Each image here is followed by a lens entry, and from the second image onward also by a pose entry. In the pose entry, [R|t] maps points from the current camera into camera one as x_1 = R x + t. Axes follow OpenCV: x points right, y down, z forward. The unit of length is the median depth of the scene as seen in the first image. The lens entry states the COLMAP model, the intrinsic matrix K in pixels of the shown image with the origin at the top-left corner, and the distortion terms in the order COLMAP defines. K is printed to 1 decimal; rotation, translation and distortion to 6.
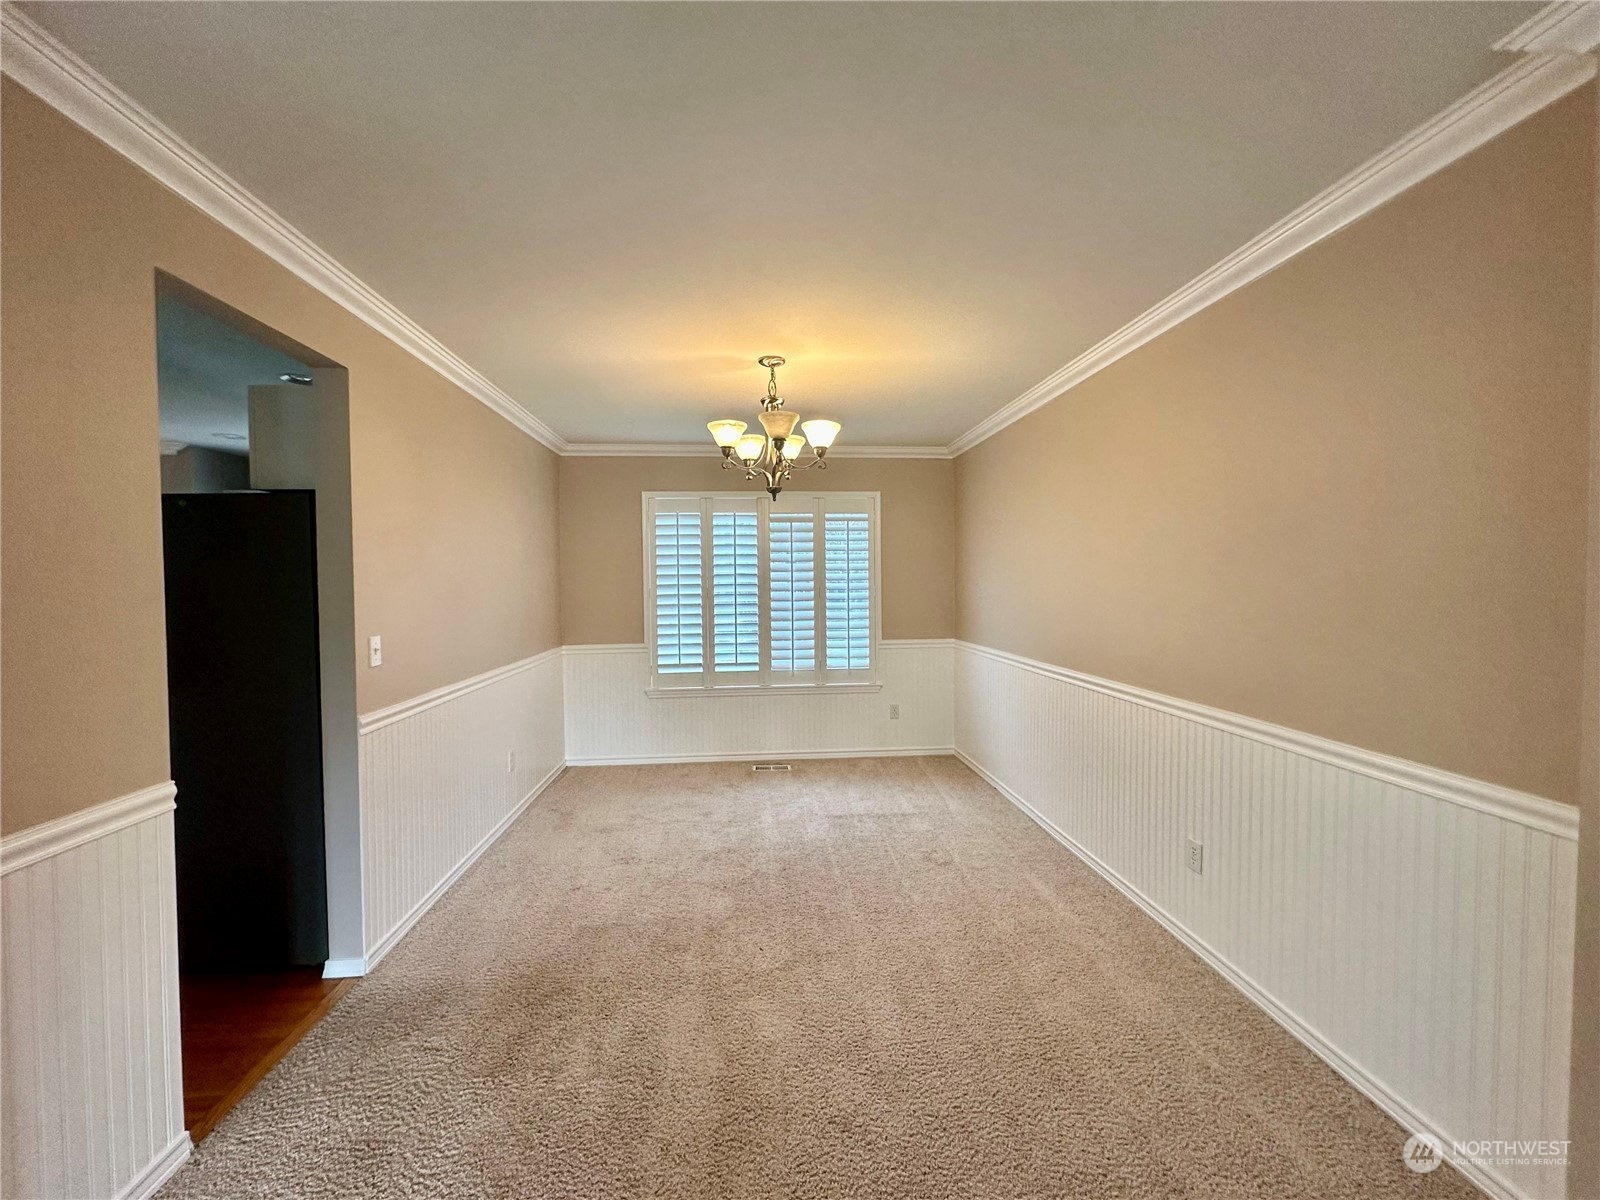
lens RADIAL K [[632.0, 0, 800.0], [0, 632.0, 600.0], [0, 0, 1]] dist [-0.002835, -0.000196]
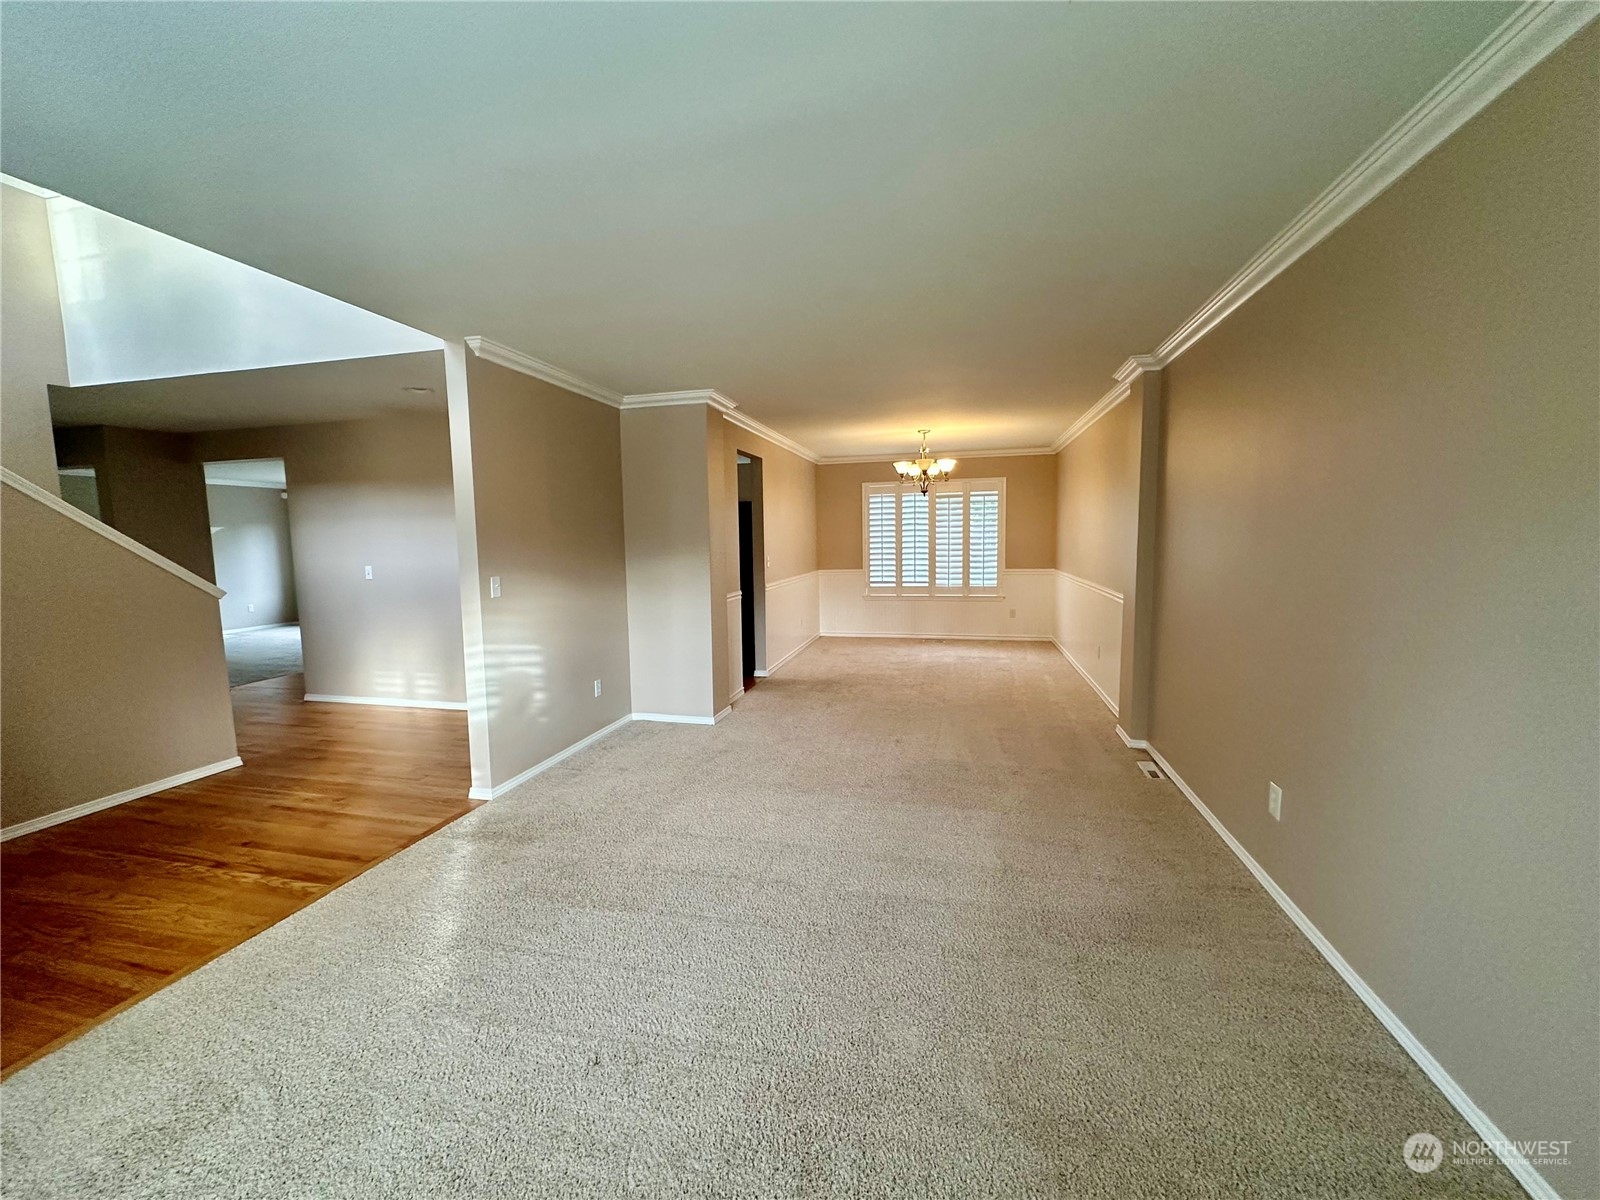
lens RADIAL K [[632.0, 0, 800.0], [0, 632.0, 600.0], [0, 0, 1]] dist [-0.002835, -0.000196]
pose [[0.946422, 0.025686, -0.321910, 0.158510], [-0.000785, 0.997012, 0.077247, 0.017695], [0.322933, -0.072855, 0.943614, -0.730176]]
